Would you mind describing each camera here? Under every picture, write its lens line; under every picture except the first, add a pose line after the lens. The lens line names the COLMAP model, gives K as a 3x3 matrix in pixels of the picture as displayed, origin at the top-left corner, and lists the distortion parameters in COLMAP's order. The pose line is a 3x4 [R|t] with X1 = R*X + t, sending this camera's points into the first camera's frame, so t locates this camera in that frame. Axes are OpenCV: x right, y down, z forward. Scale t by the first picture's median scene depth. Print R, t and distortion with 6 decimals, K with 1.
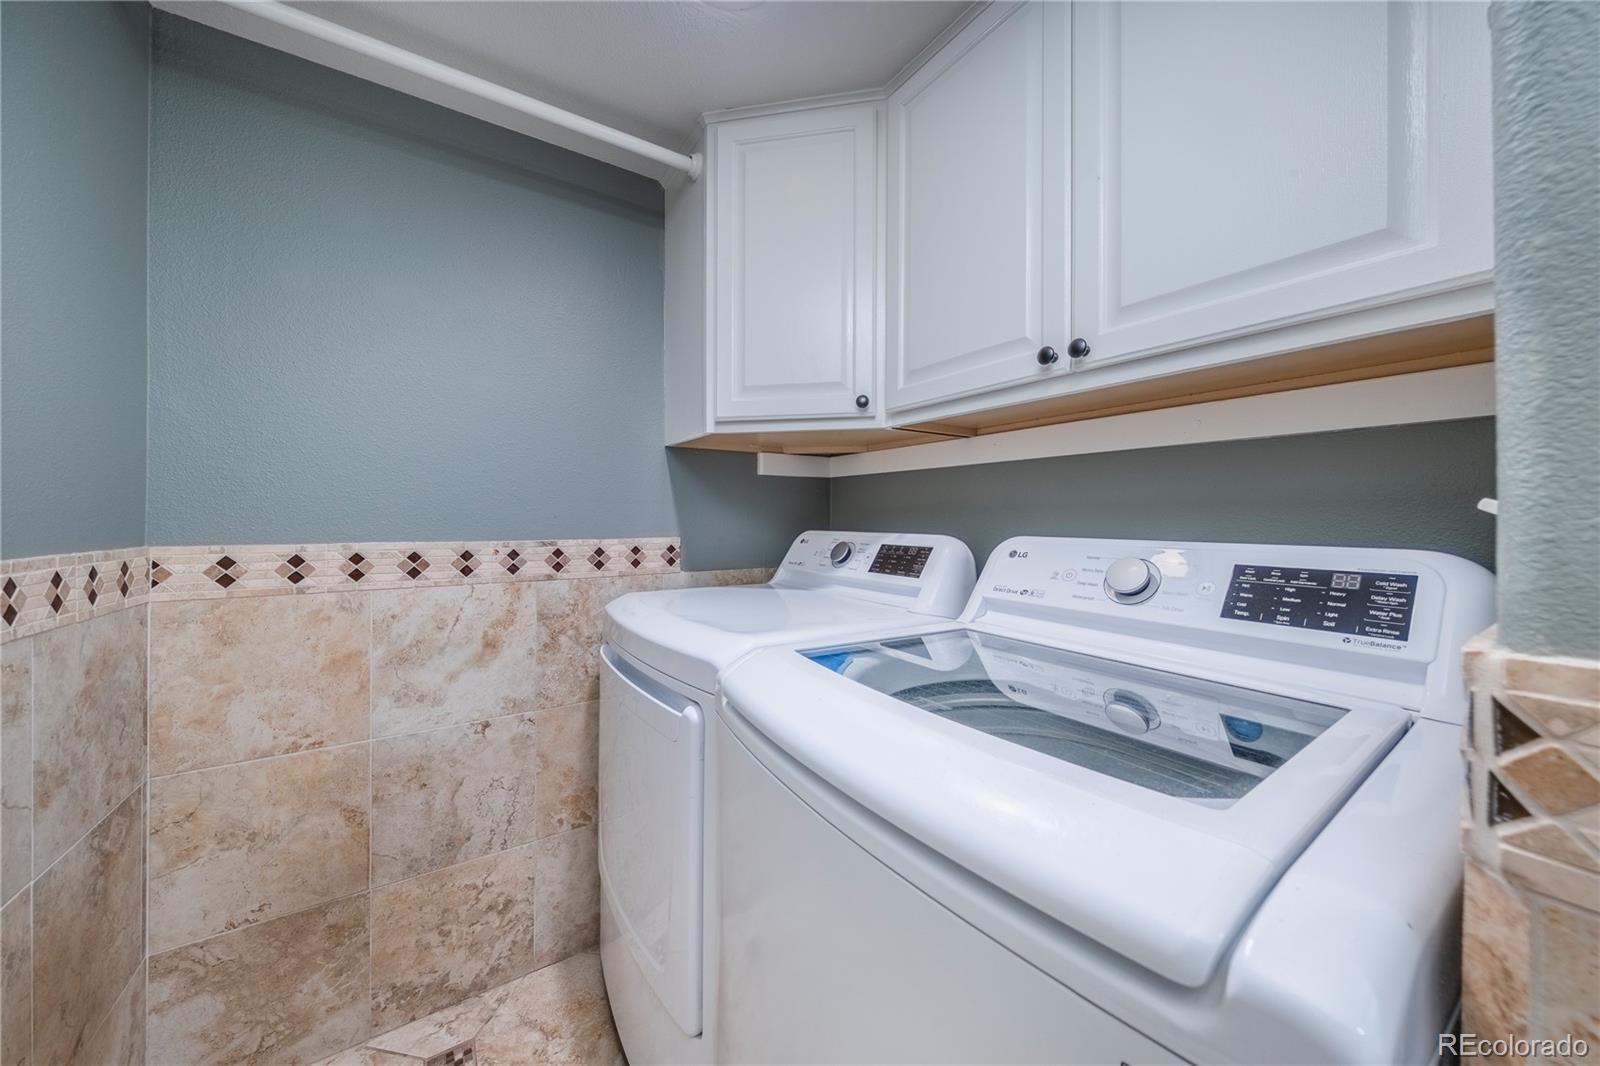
lens RADIAL K [[548.3, 0, 793.2], [0, 548.3, 515.8], [0, 0, 1]] dist [-0.004376, 0.001230]
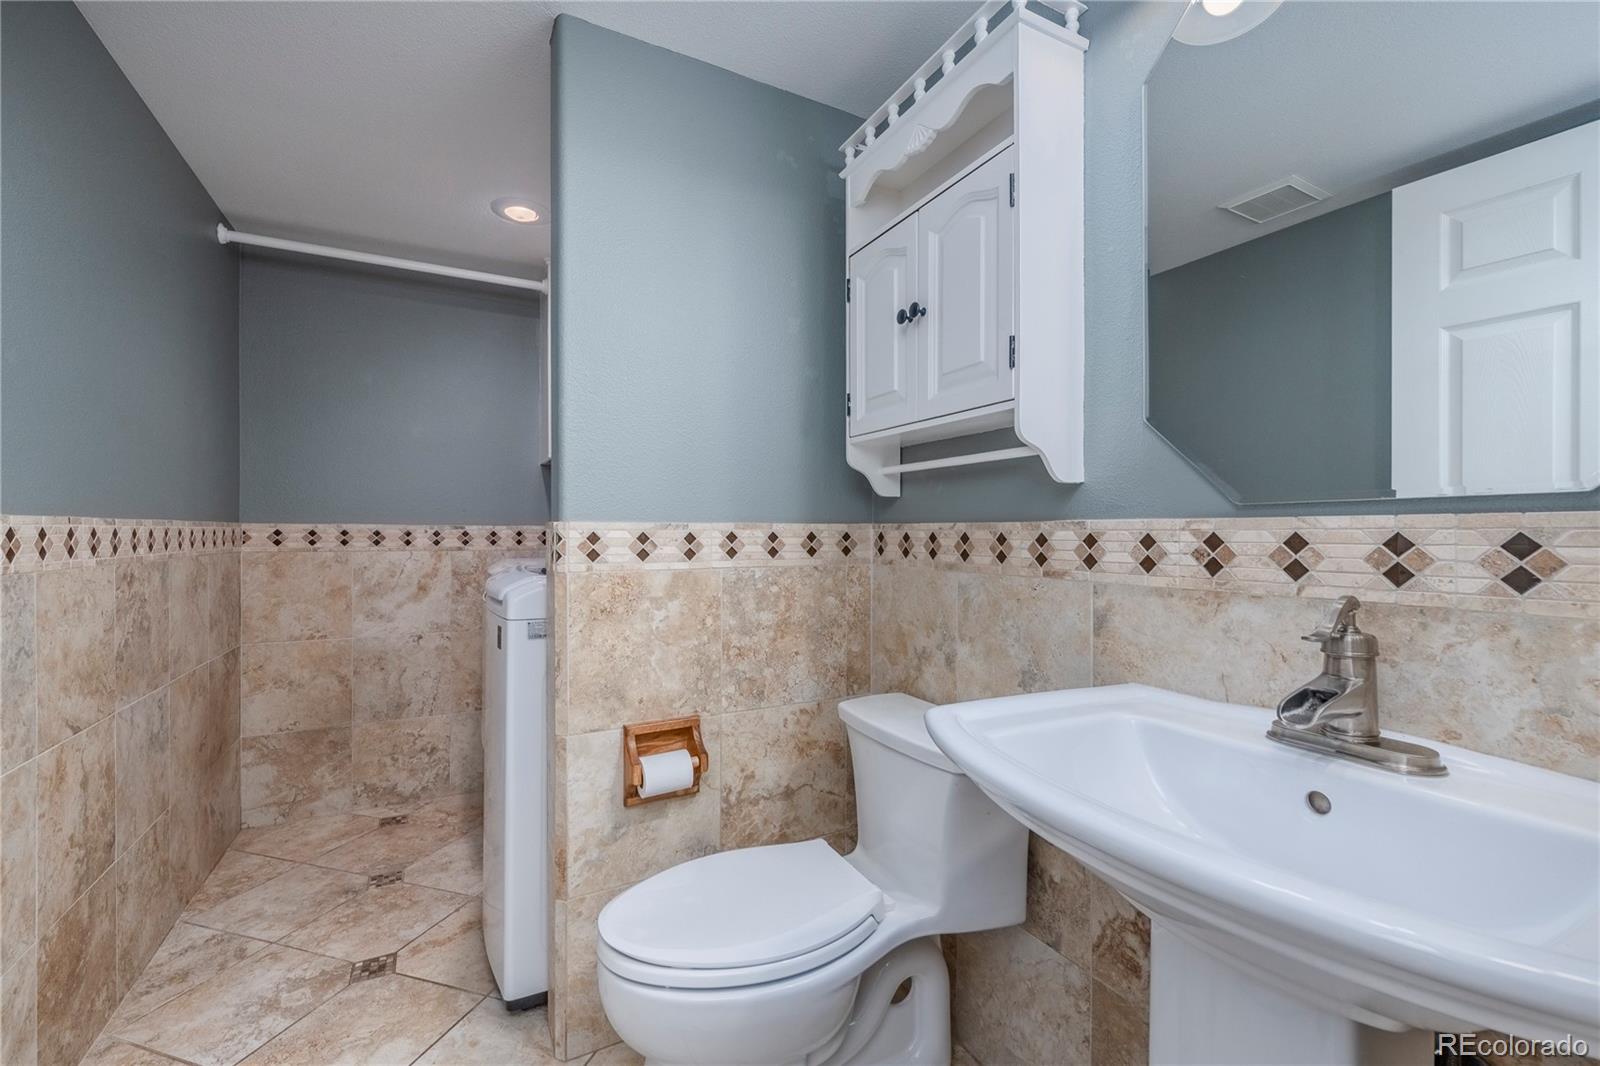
lens RADIAL K [[685.2, 0, 809.2], [0, 685.2, 537.3], [0, 0, 1]] dist [0.008792, -0.000418]
pose [[0.993970, 0.003566, -0.109595, 0.894275], [-0.002565, 0.999954, 0.009274, 0.066224], [0.109623, -0.008936, 0.993933, -0.994698]]
